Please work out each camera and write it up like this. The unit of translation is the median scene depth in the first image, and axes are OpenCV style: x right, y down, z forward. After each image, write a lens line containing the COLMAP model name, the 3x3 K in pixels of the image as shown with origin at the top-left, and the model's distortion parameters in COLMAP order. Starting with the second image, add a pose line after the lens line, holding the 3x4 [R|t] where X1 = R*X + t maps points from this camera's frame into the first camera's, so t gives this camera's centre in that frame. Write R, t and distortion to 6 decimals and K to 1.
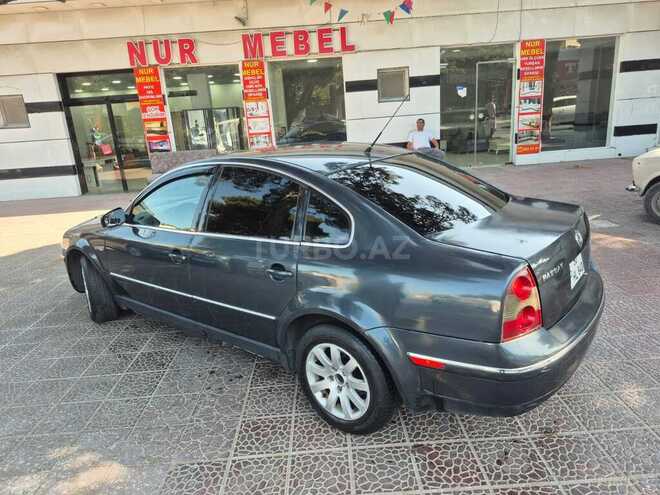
lens RADIAL K [[463.3, 0, 330.0], [0, 463.3, 247.5], [0, 0, 1]] dist [0.036029, -0.033984]
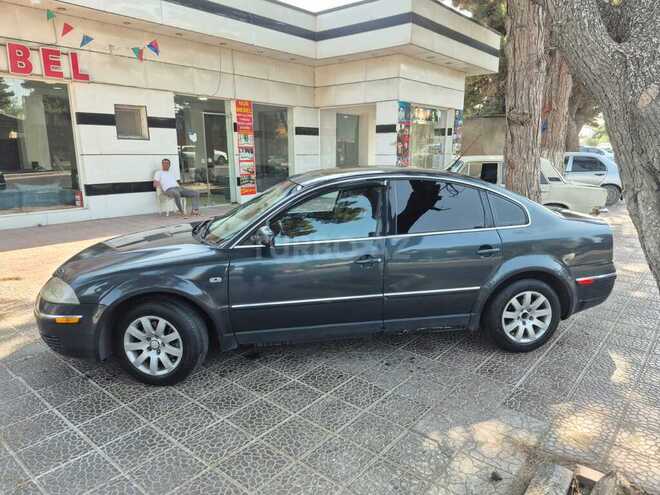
lens RADIAL K [[463.3, 0, 330.0], [0, 463.3, 247.5], [0, 0, 1]] dist [0.036029, -0.033984]
pose [[0.680596, -0.076303, 0.728675, -0.306434], [0.150345, 0.987942, -0.036973, 0.003048], [-0.717068, 0.134716, 0.683861, 0.081309]]
